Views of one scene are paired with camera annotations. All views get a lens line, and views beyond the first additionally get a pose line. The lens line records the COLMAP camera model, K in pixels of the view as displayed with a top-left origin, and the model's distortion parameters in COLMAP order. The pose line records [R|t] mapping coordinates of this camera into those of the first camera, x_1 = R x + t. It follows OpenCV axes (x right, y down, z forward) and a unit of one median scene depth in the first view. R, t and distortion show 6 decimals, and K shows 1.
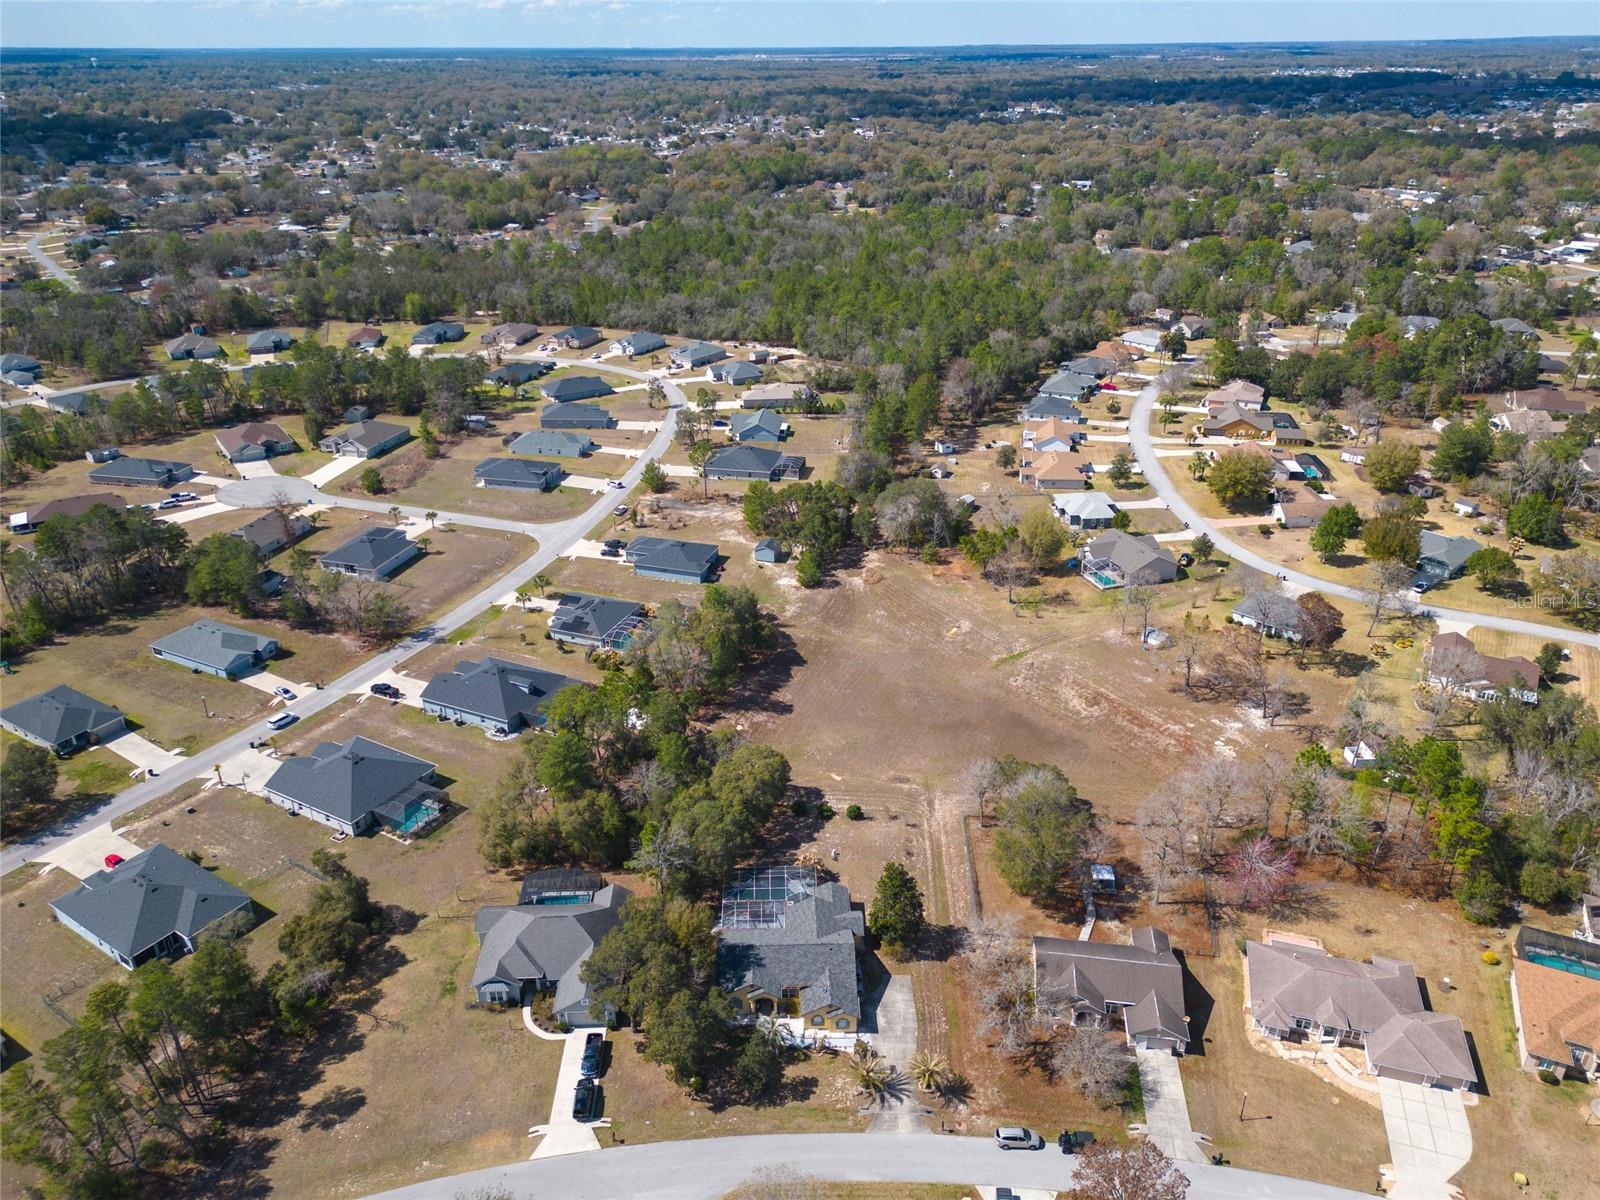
lens RADIAL K [[1130.5, 0, 800.0], [0, 1130.5, 600.0], [0, 0, 1]] dist [0.061169, -0.039591]
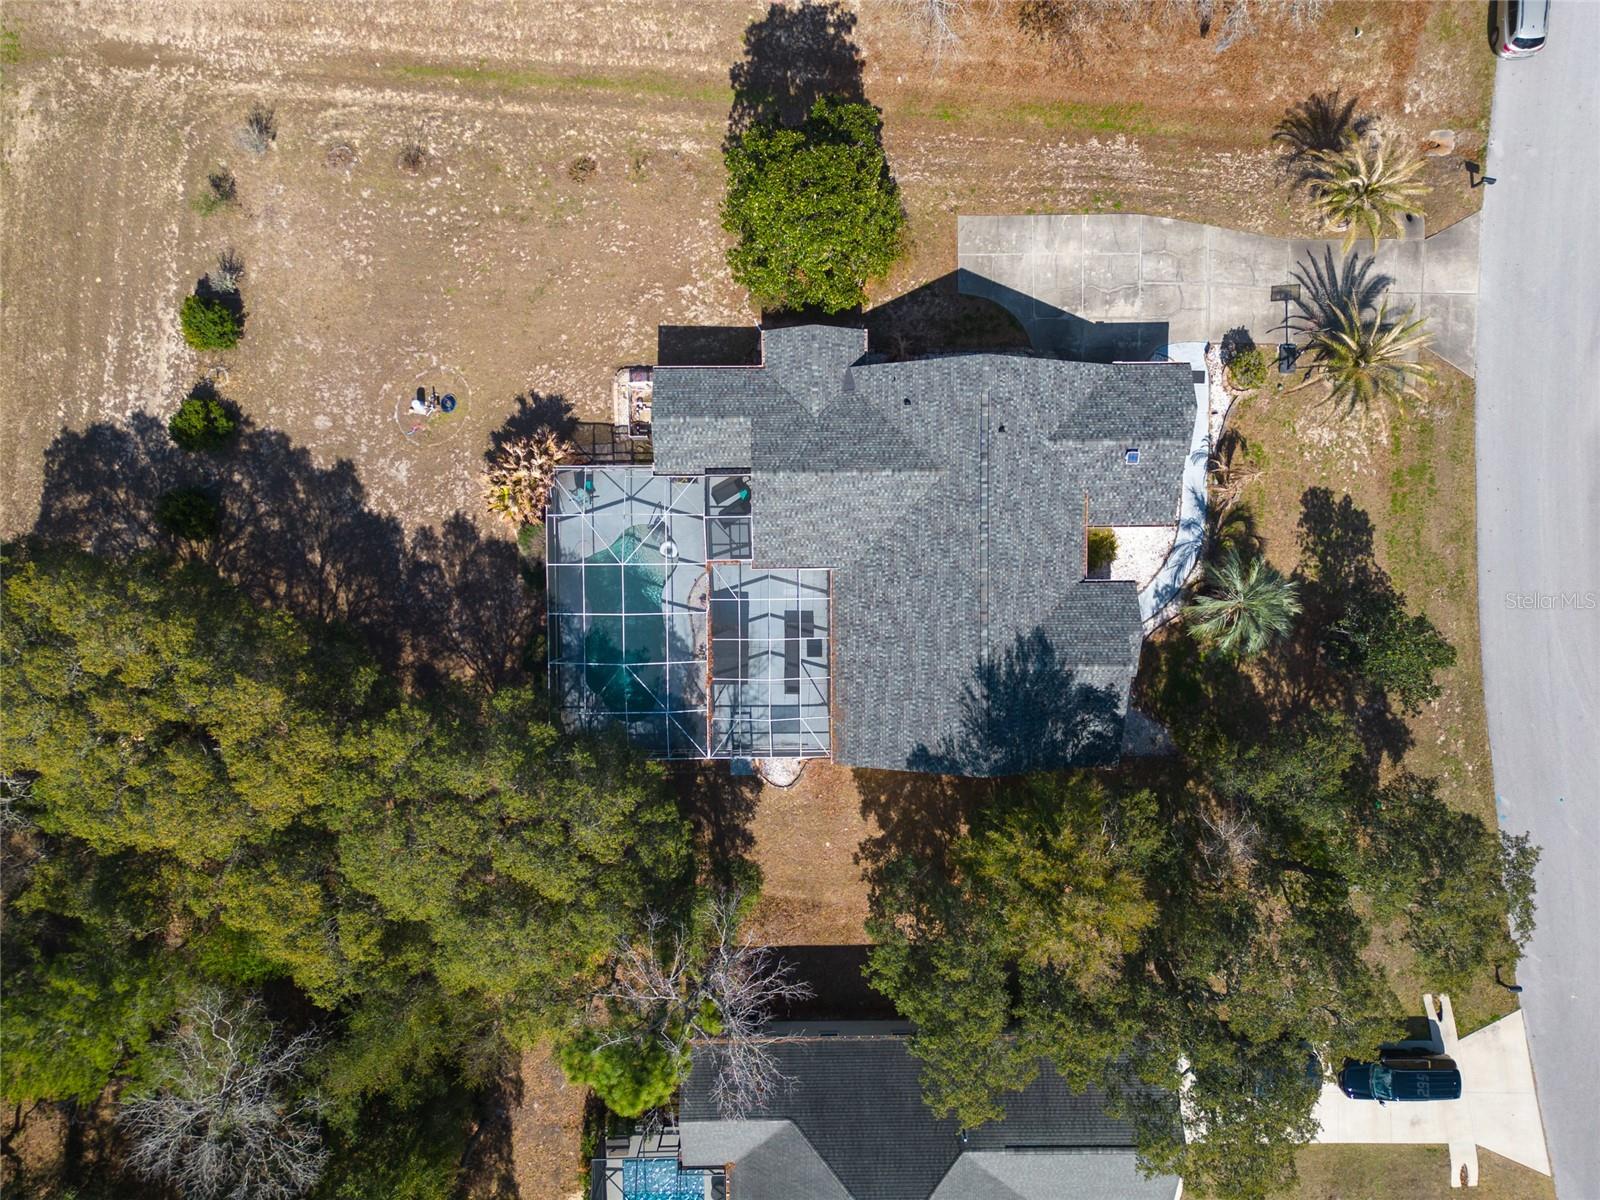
lens RADIAL K [[1130.5, 0, 800.0], [0, 1130.5, 600.0], [0, 0, 1]] dist [0.061169, -0.039591]
pose [[0.020109, -0.999334, -0.030449, -0.014007], [0.441290, -0.018457, 0.897175, -0.013461], [-0.897139, -0.031478, 0.440625, 0.957446]]
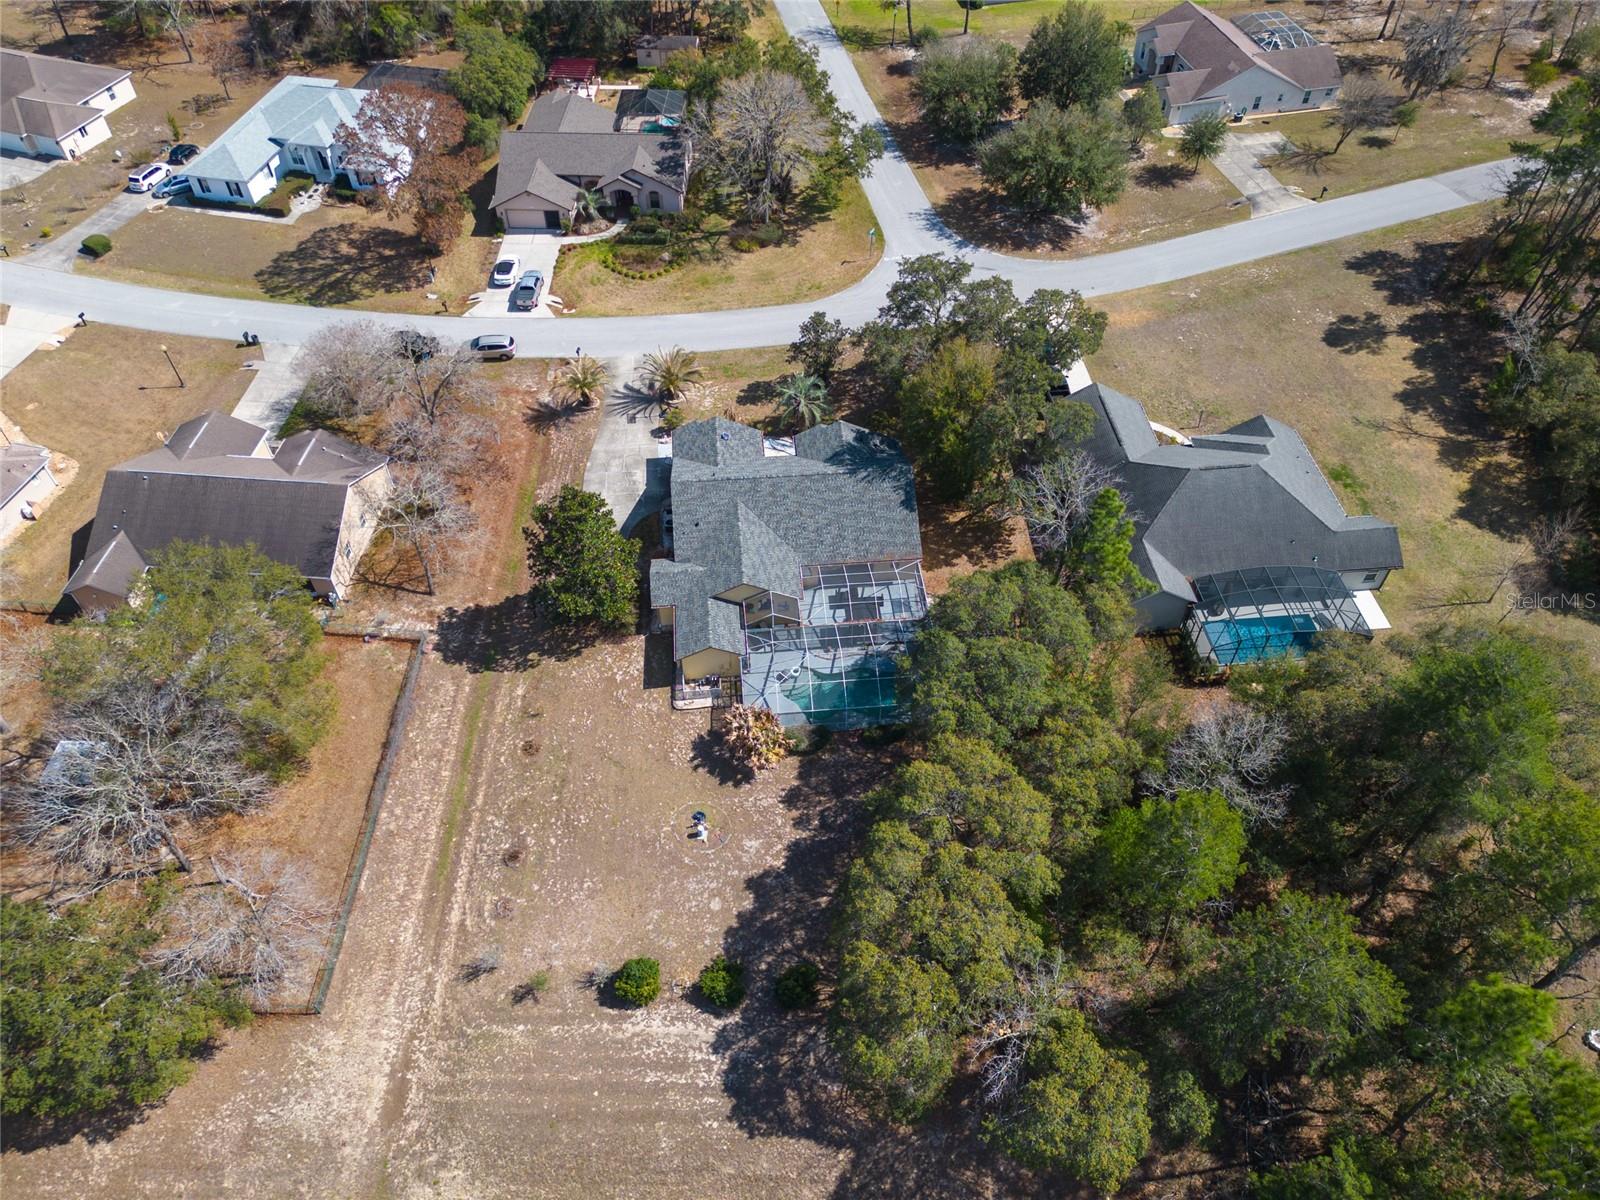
lens RADIAL K [[1169.3, 0, 798.7], [0, 1169.3, 577.8], [0, 0, 1]] dist [0.108945, -0.107092]
pose [[-0.998384, 0.045020, -0.034691, 0.007268], [-0.020066, 0.291881, 0.956244, -0.258672], [0.053176, 0.955395, -0.290505, 1.292666]]
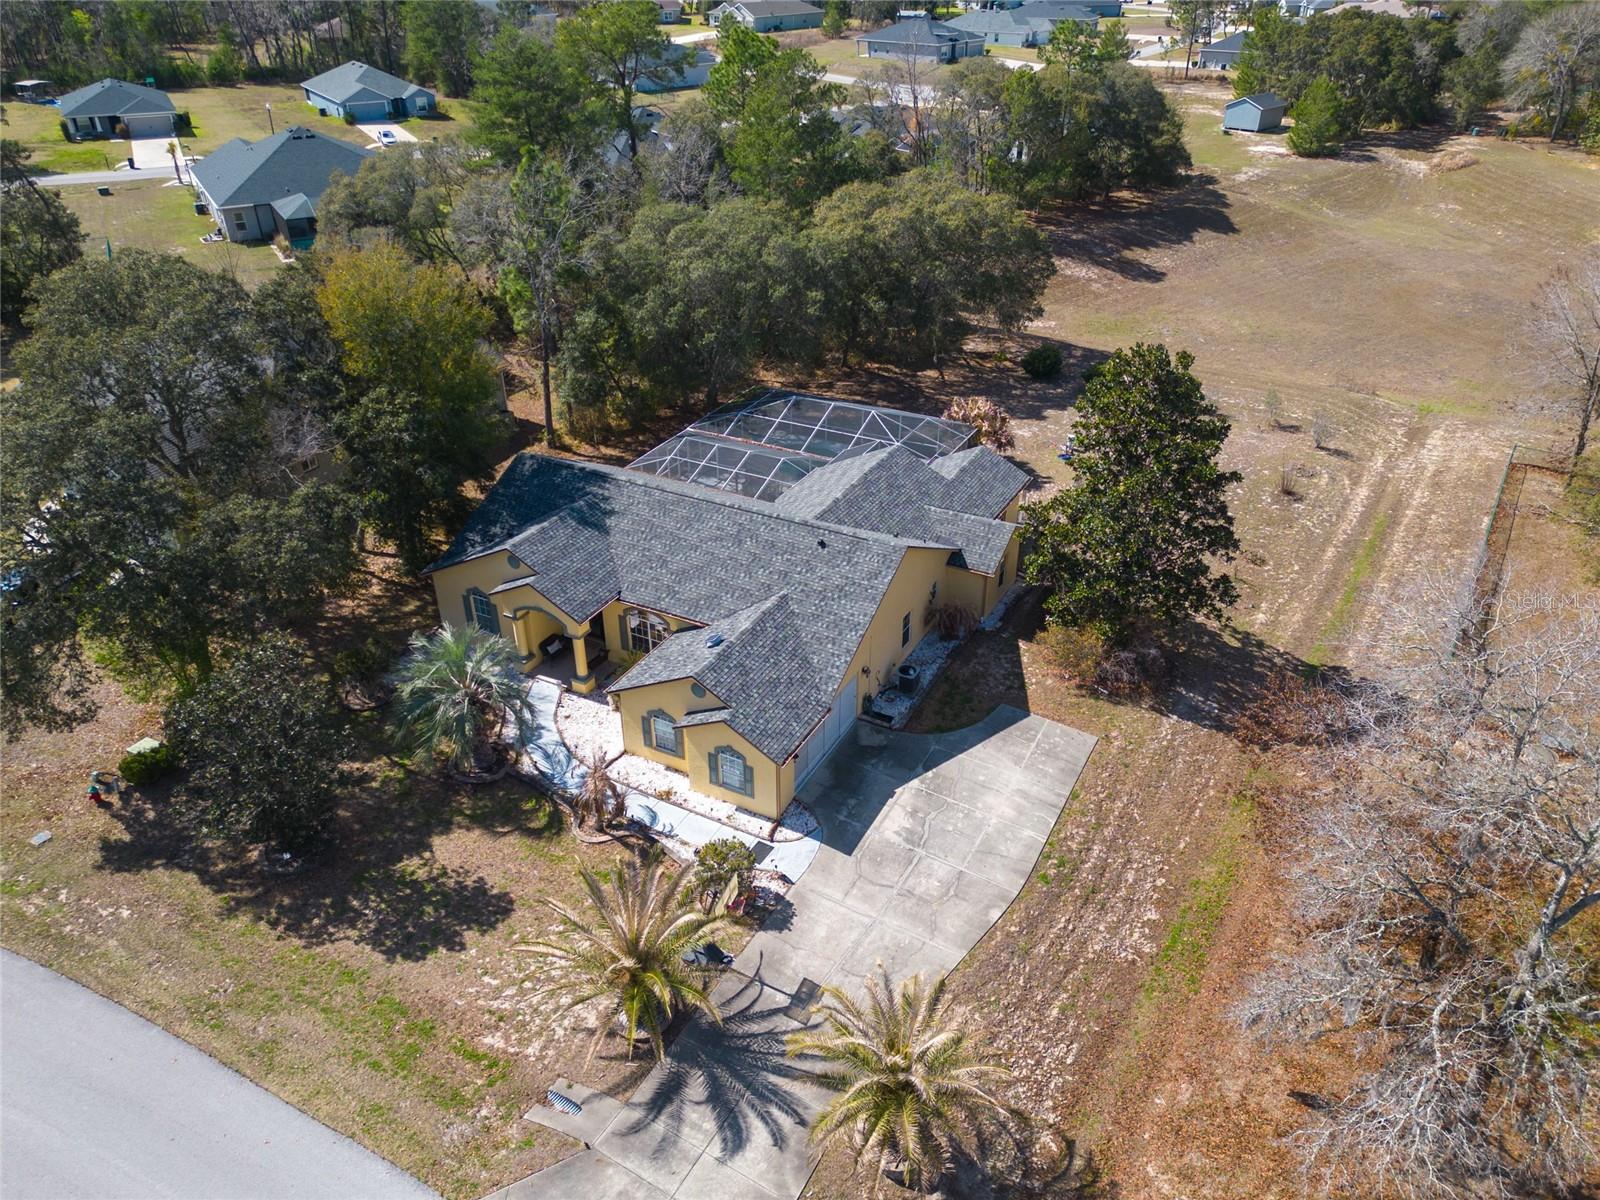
lens RADIAL K [[1130.5, 0, 800.0], [0, 1130.5, 600.0], [0, 0, 1]] dist [0.061169, -0.039591]
pose [[0.866898, 0.254213, -0.428793, 0.154995], [-0.215427, 0.966773, 0.137628, 0.299228], [0.449532, -0.026936, 0.892858, 0.787460]]
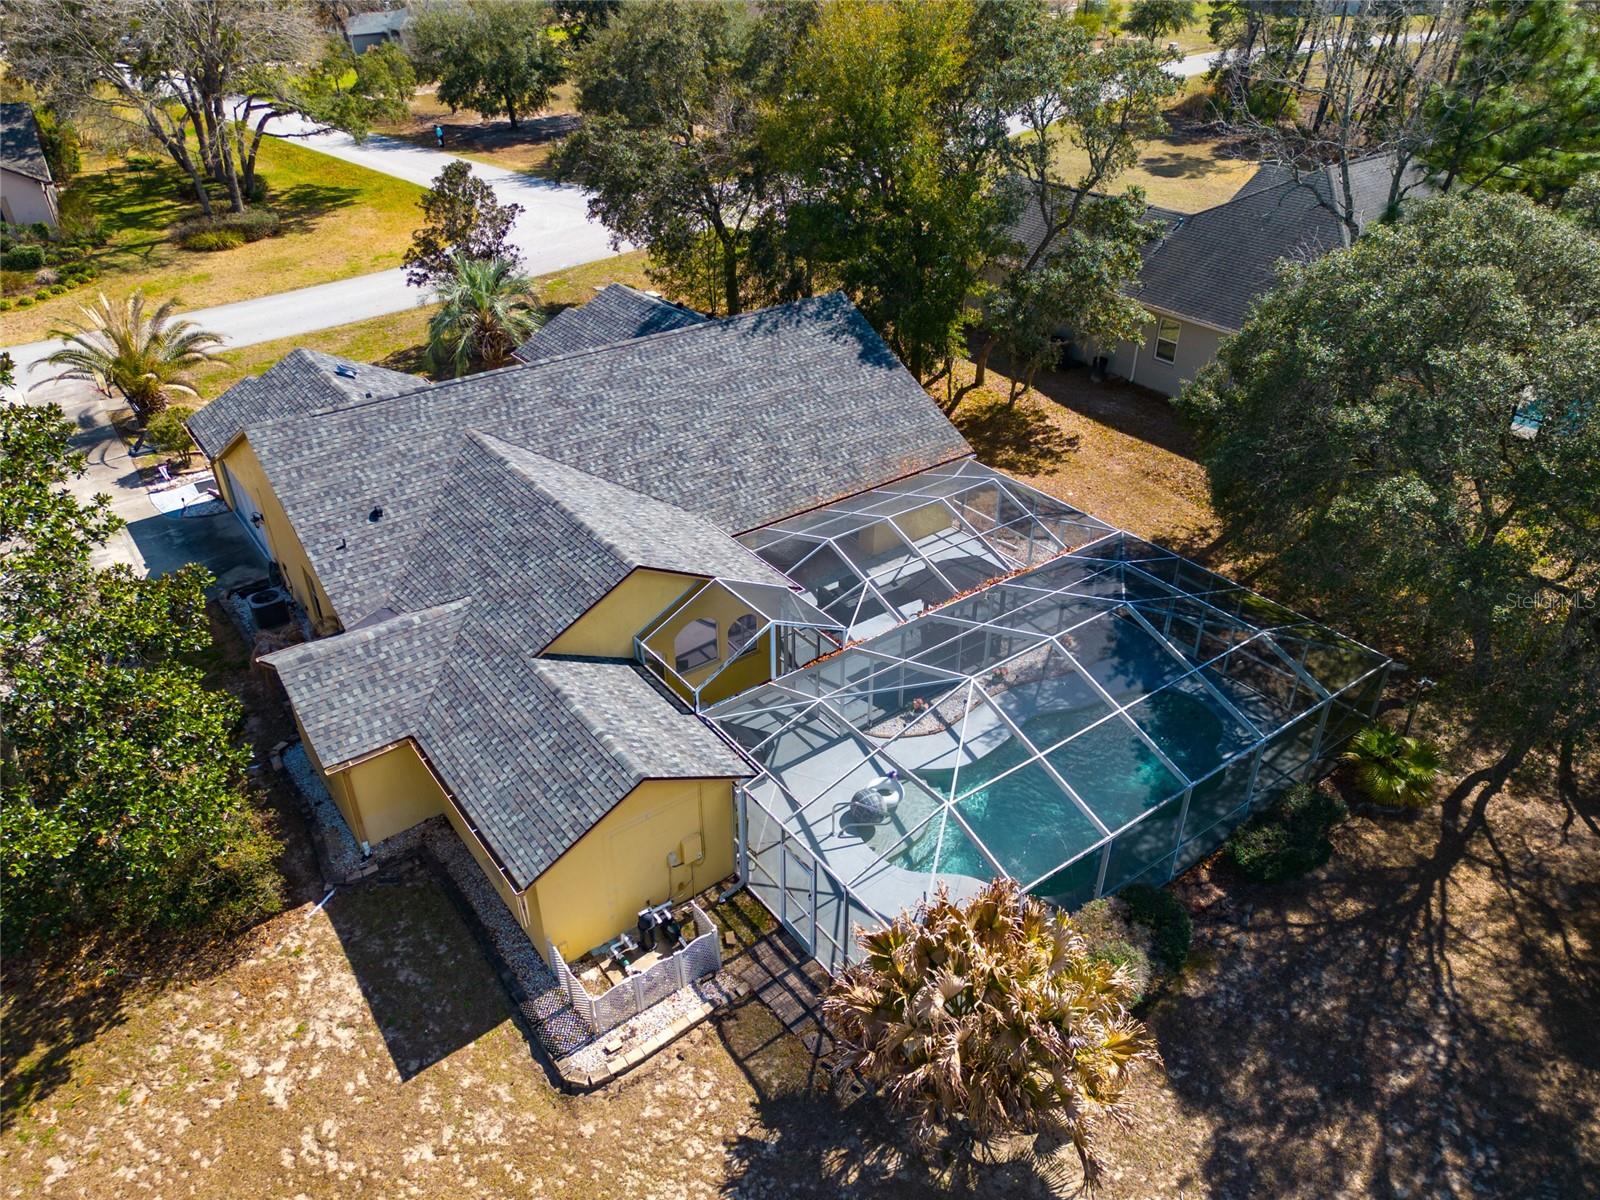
lens RADIAL K [[1130.5, 0, 800.0], [0, 1130.5, 600.0], [0, 0, 1]] dist [0.061169, -0.039591]
pose [[-0.819079, 0.308083, -0.483936, 0.076275], [-0.250047, 0.567495, 0.784491, 0.160713], [0.516320, 0.763567, -0.387788, 1.206465]]
